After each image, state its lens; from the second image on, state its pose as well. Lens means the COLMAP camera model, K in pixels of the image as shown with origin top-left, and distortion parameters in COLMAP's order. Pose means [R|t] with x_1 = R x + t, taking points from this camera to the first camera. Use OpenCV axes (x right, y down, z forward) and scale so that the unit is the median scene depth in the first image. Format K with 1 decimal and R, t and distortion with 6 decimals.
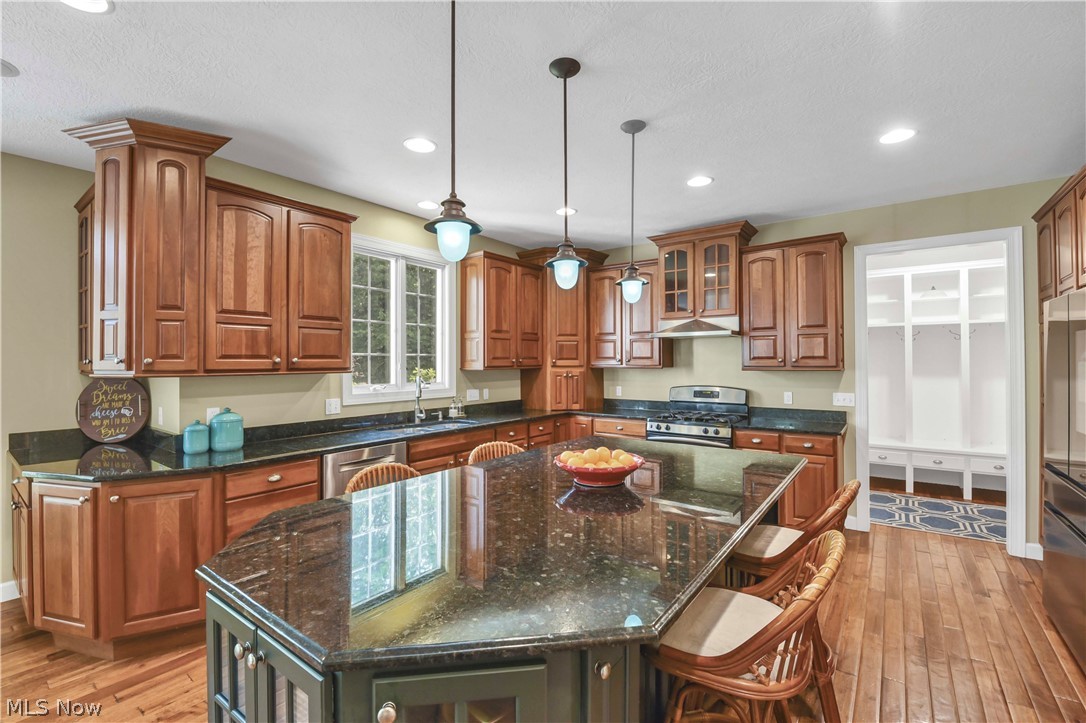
lens RADIAL K [[465.7, 0, 539.8], [0, 465.7, 357.4], [0, 0, 1]] dist [-0.003794, -0.000826]
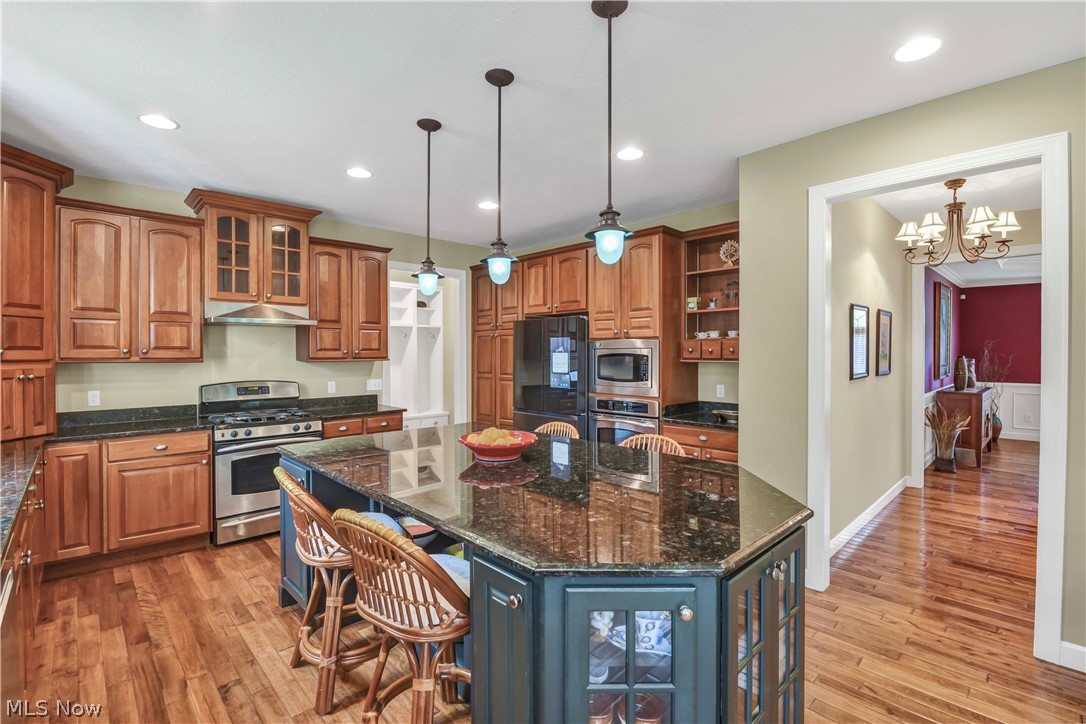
lens RADIAL K [[492.9, 0, 542.9], [0, 492.9, 357.5], [0, 0, 1]] dist [-0.004484, -0.001697]
pose [[0.166448, -0.006783, 0.986027, -0.499803], [-0.011803, 0.999891, 0.008871, 0.003055], [-0.985980, -0.013114, 0.166350, 0.336490]]
